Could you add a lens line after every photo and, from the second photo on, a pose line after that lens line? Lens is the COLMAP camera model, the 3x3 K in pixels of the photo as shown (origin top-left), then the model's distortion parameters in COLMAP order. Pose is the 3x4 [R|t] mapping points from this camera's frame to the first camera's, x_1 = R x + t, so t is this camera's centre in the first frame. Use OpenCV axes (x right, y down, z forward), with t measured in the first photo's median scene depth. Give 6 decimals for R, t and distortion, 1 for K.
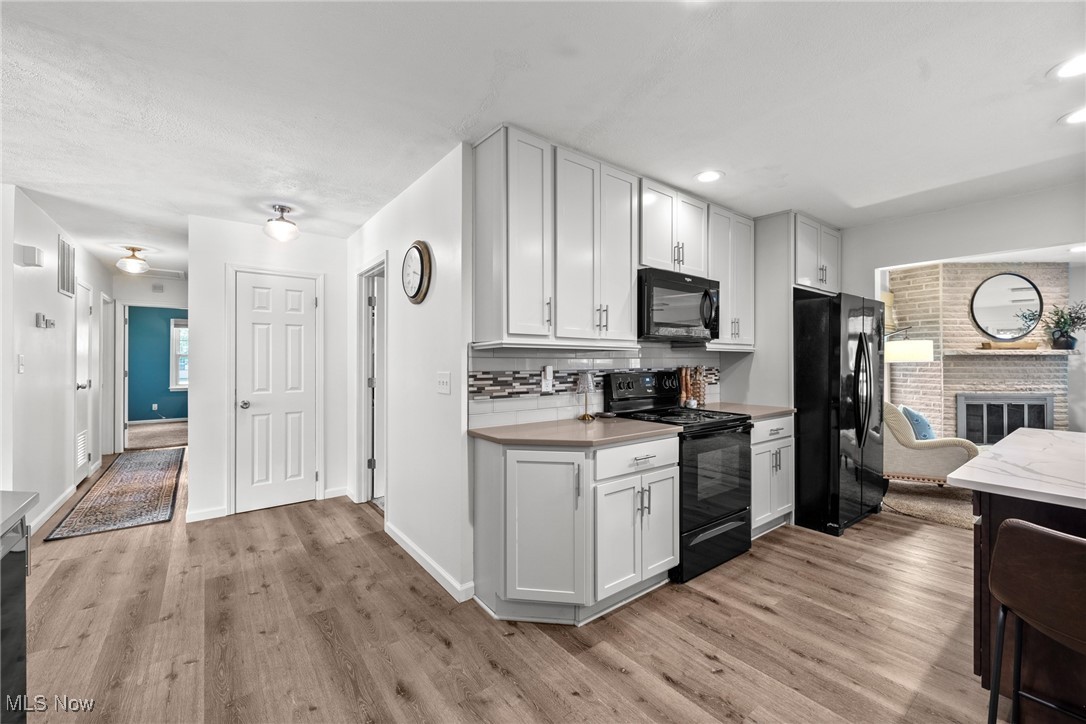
lens RADIAL K [[442.9, 0, 541.5], [0, 442.9, 358.0], [0, 0, 1]] dist [-0.000619, -0.000073]
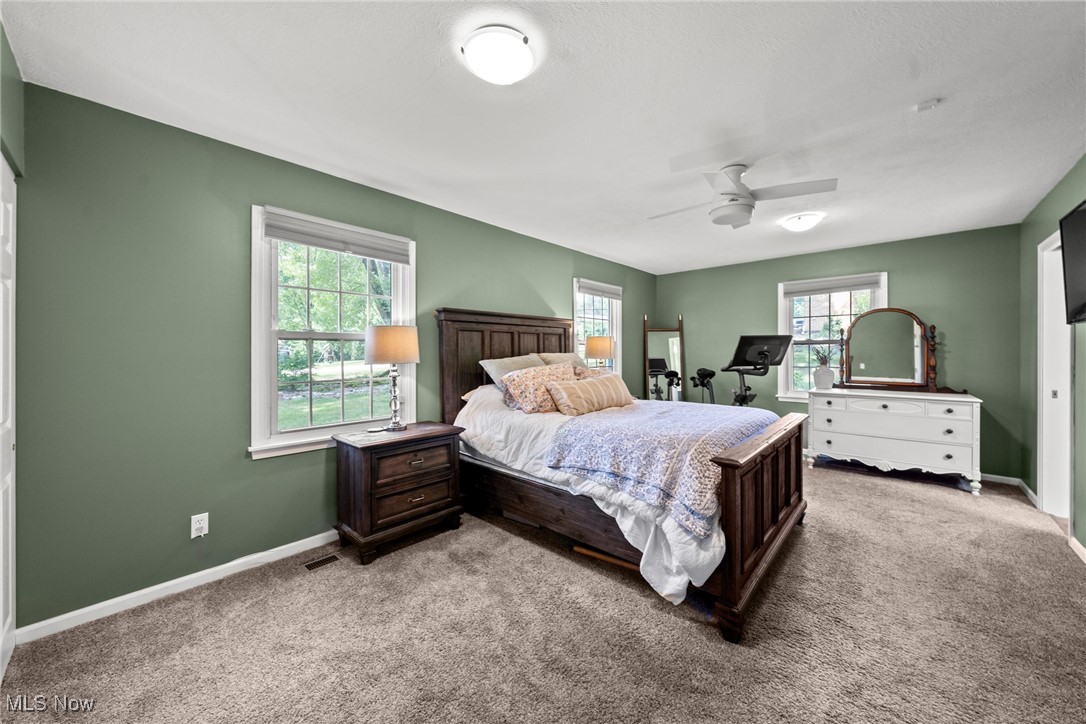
lens RADIAL K [[387.0, 0, 544.4], [0, 387.0, 356.7], [0, 0, 1]] dist [-0.000277, -0.000013]
pose [[0.984710, -0.007304, 0.174050, -1.549276], [0.005005, 0.999894, 0.013646, 0.014657], [-0.174132, -0.012566, 0.984642, 1.606223]]
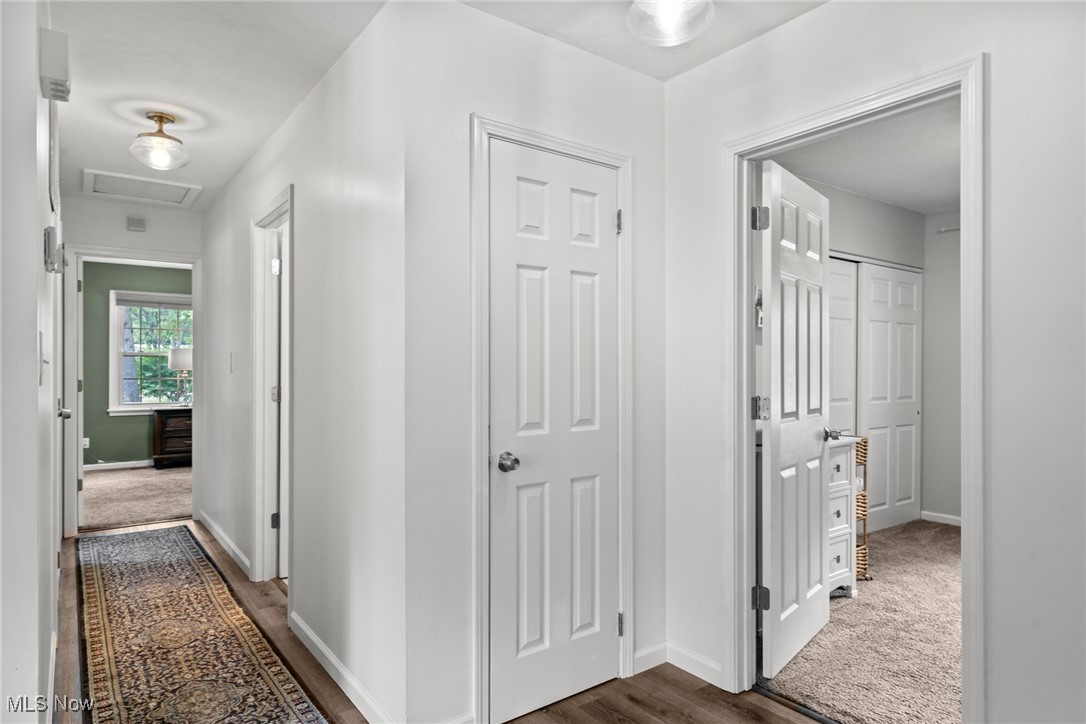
lens RADIAL K [[647.4, 0, 543.3], [0, 647.4, 368.4], [0, 0, 1]] dist [-0.000910, -0.000044]
pose [[0.999870, 0.001223, -0.016103, -0.581719], [-0.001066, 0.999952, 0.009714, 0.011448], [0.016114, -0.009695, 0.999823, 0.372634]]
